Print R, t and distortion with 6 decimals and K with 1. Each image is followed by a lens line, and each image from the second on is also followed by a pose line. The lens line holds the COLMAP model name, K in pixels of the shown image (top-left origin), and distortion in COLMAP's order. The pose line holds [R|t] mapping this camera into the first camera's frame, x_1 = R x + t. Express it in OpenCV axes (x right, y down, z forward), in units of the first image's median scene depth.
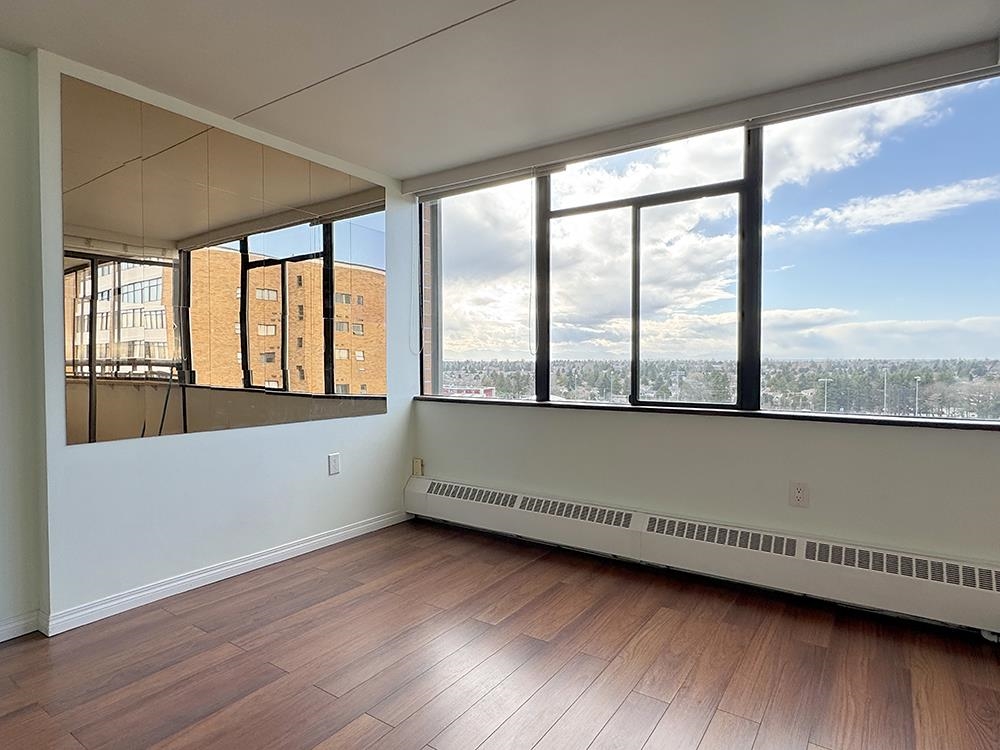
lens RADIAL K [[577.3, 0, 492.5], [0, 577.3, 372.5], [0, 0, 1]] dist [-0.003354, 0.002446]
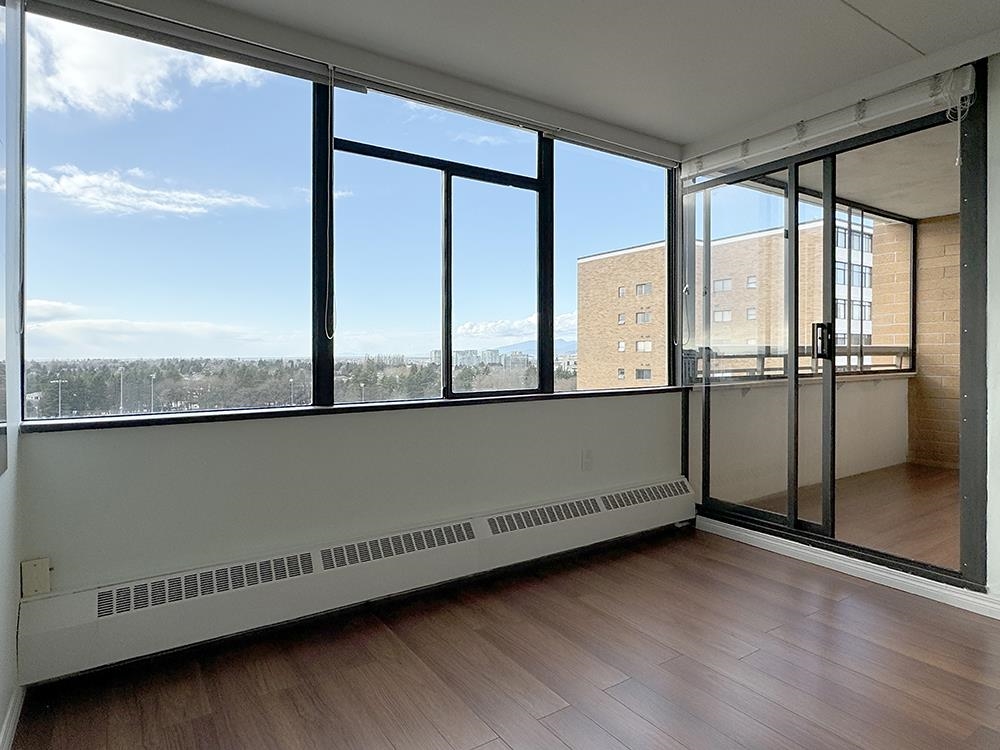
lens RADIAL K [[577.3, 0, 515.8], [0, 577.3, 349.2], [0, 0, 1]] dist [-0.003354, 0.002446]
pose [[0.360682, 0.008023, 0.932654, -0.462304], [0.027673, 0.999431, -0.019300, 0.001991], [-0.932278, 0.032770, 0.360254, 0.516367]]
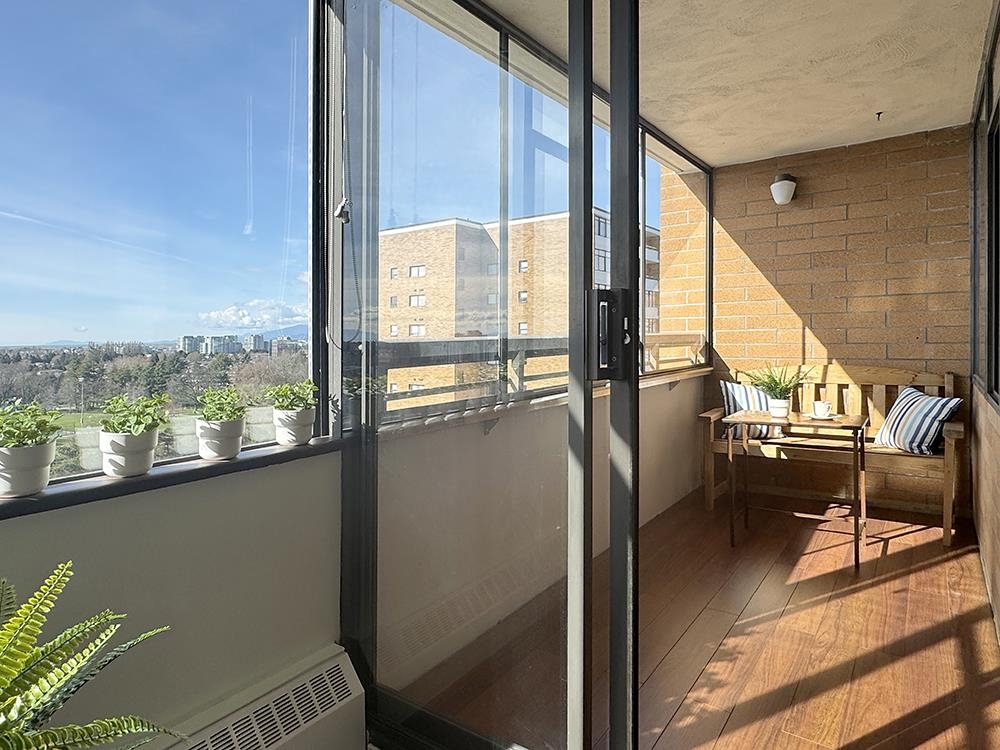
lens RADIAL K [[601.8, 0, 514.7], [0, 601.8, 321.9], [0, 0, 1]] dist [-0.011340, 0.006171]
pose [[-0.000234, 0.025517, 0.999674, 0.123021], [0.039049, 0.998912, -0.025489, -0.014526], [-0.999237, 0.039030, -0.001230, 0.481332]]
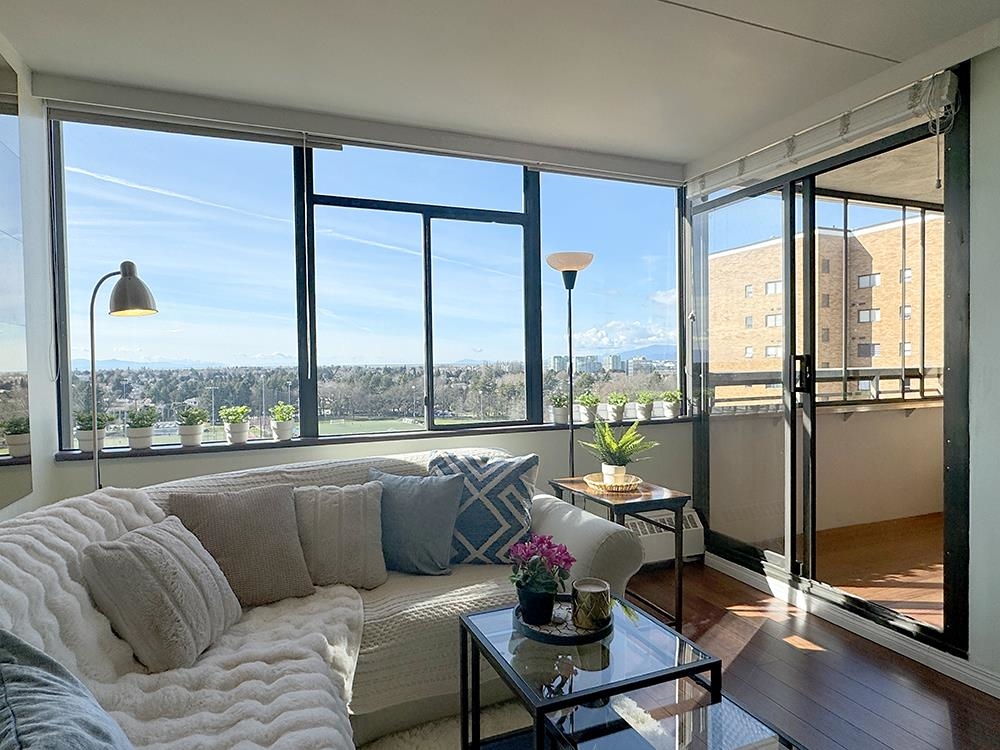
lens RADIAL K [[601.8, 0, 506.0], [0, 601.8, 378.3], [0, 0, 1]] dist [-0.011340, 0.006171]
pose [[0.552273, -0.028116, 0.833189, -0.425279], [0.031946, 0.999411, 0.012550, -0.030252], [-0.833051, 0.019686, 0.552846, 0.318911]]
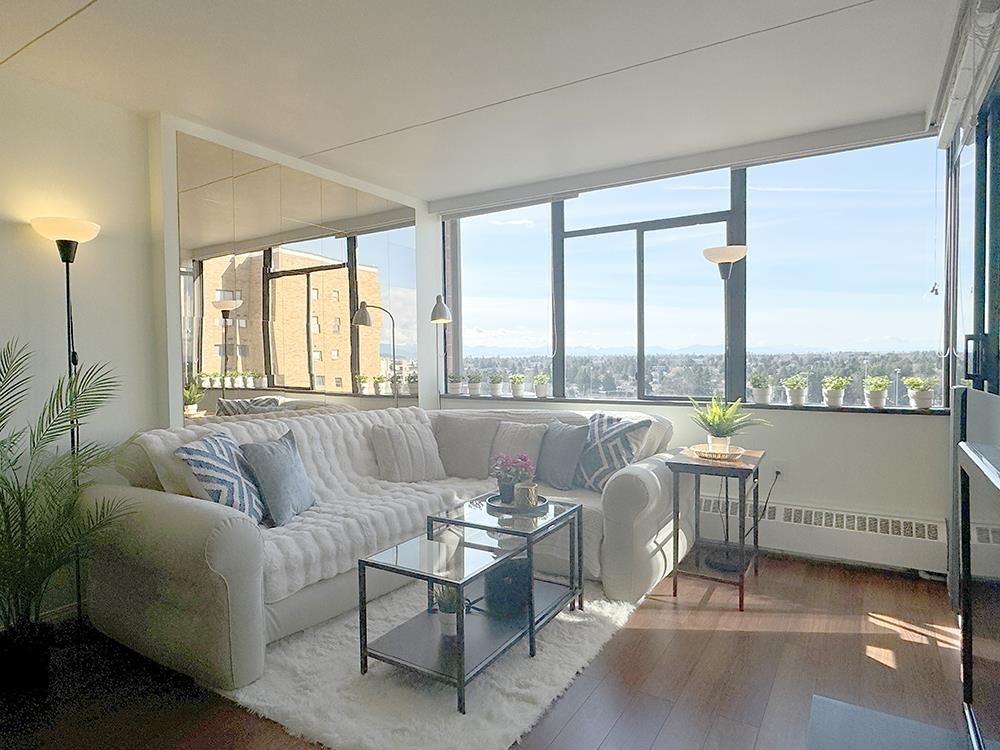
lens RADIAL K [[601.8, 0, 486.7], [0, 601.8, 369.7], [0, 0, 1]] dist [-0.011340, 0.006171]
pose [[0.999379, -0.011754, 0.033232, -0.093684], [0.011728, 0.999931, 0.000962, -0.006884], [-0.033241, -0.000572, 0.999447, -0.187554]]
